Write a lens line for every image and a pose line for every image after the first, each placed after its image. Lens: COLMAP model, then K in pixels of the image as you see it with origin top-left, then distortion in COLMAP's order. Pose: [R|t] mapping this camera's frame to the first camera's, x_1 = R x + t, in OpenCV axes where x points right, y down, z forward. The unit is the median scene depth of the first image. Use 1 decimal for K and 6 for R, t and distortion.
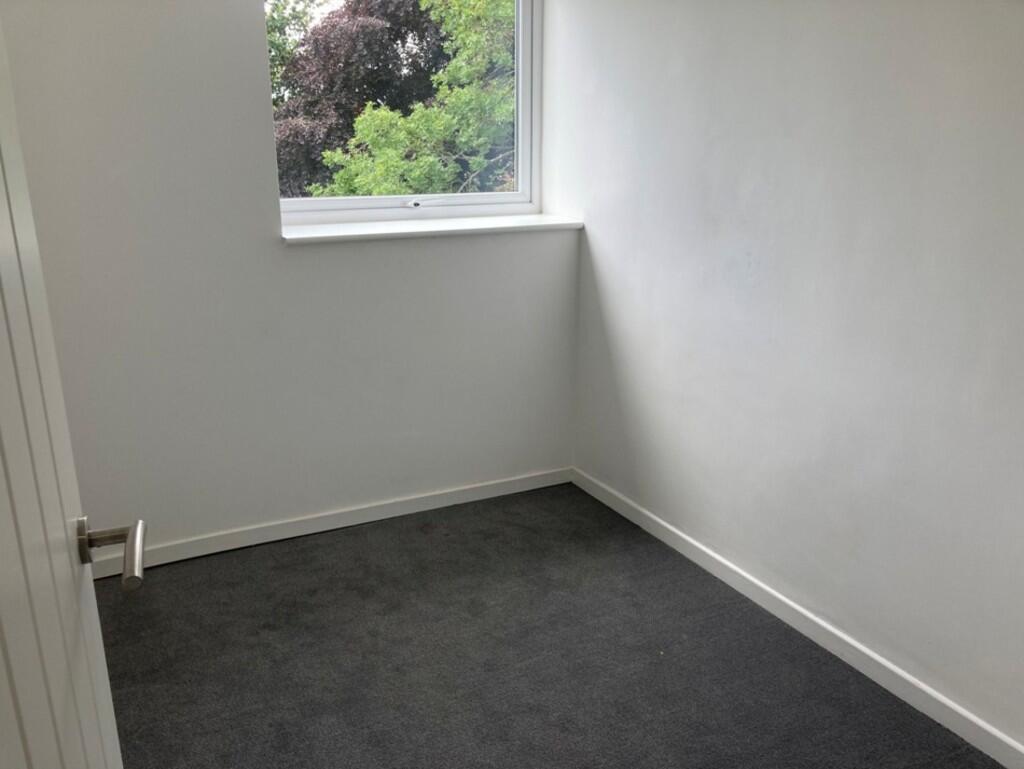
lens RADIAL K [[838.0, 0, 514.5], [0, 838.0, 383.9], [0, 0, 1]] dist [0.001634, -0.000856]
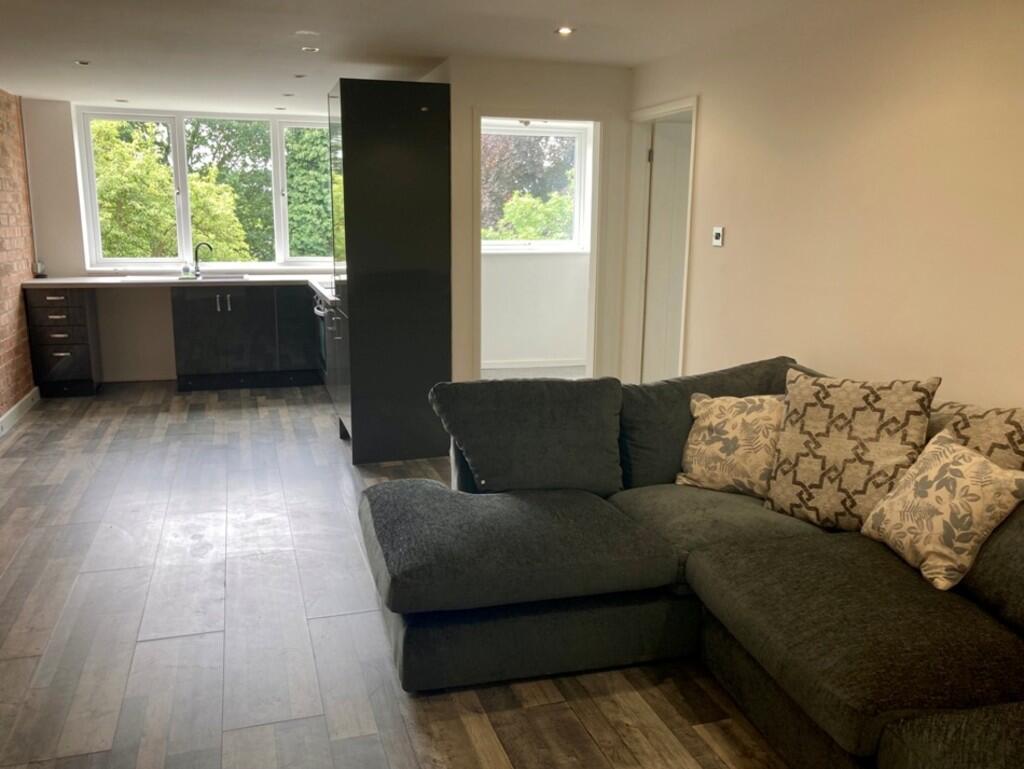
lens RADIAL K [[838.0, 0, 510.0], [0, 838.0, 386.1], [0, 0, 1]] dist [0.001634, -0.000856]
pose [[0.985298, 0.035823, -0.167045, 0.036609], [-0.050681, 0.995044, -0.085547, 0.061138], [0.163153, 0.092755, 0.982231, -0.202799]]
